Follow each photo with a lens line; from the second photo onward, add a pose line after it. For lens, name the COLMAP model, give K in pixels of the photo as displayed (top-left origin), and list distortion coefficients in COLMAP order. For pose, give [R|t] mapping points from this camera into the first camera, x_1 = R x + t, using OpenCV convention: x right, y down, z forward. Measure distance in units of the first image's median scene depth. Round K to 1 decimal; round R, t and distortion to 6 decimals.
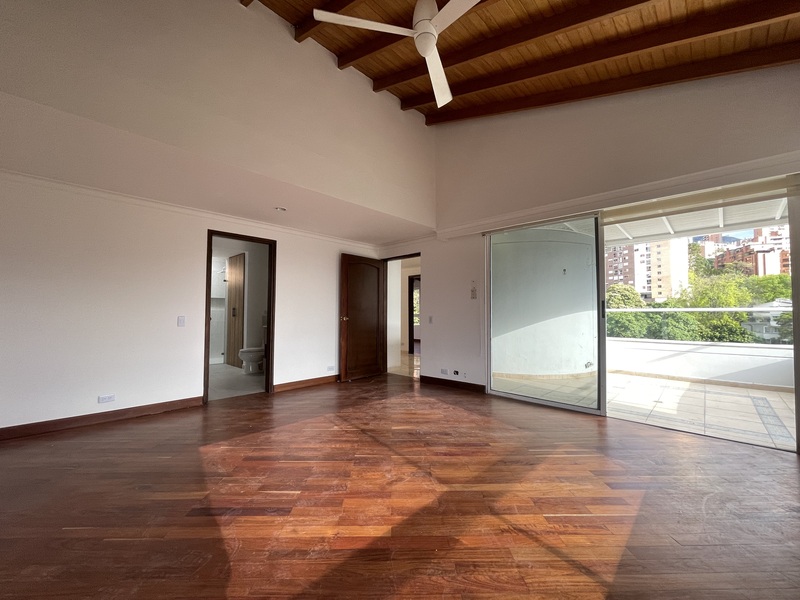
lens RADIAL K [[321.9, 0, 397.8], [0, 321.9, 300.5], [0, 0, 1]] dist [0.000041, 0.000173]
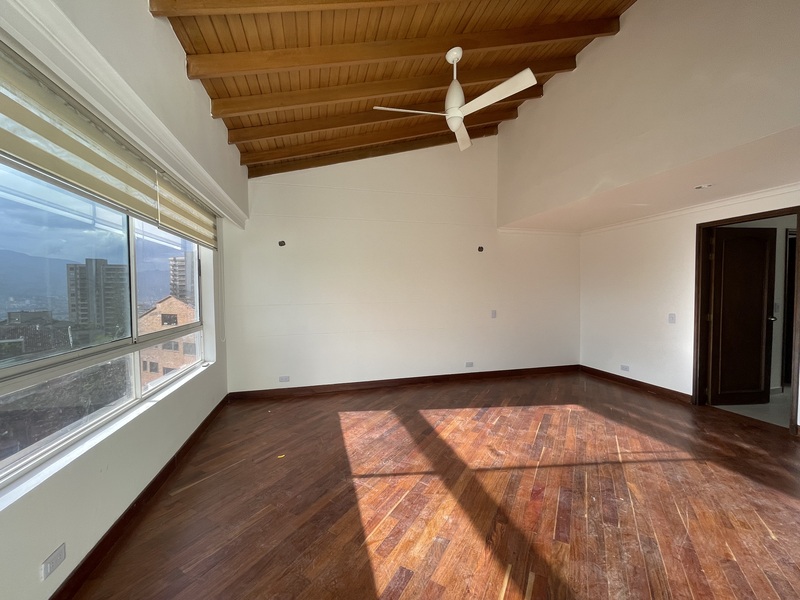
lens RADIAL K [[321.9, 0, 397.8], [0, 321.9, 300.5], [0, 0, 1]] dist [0.000041, 0.000173]
pose [[-0.513844, 0.019882, -0.857653, 0.179342], [0.031825, 0.999485, 0.004103, -0.007391], [0.857293, -0.025187, -0.514212, 0.192682]]
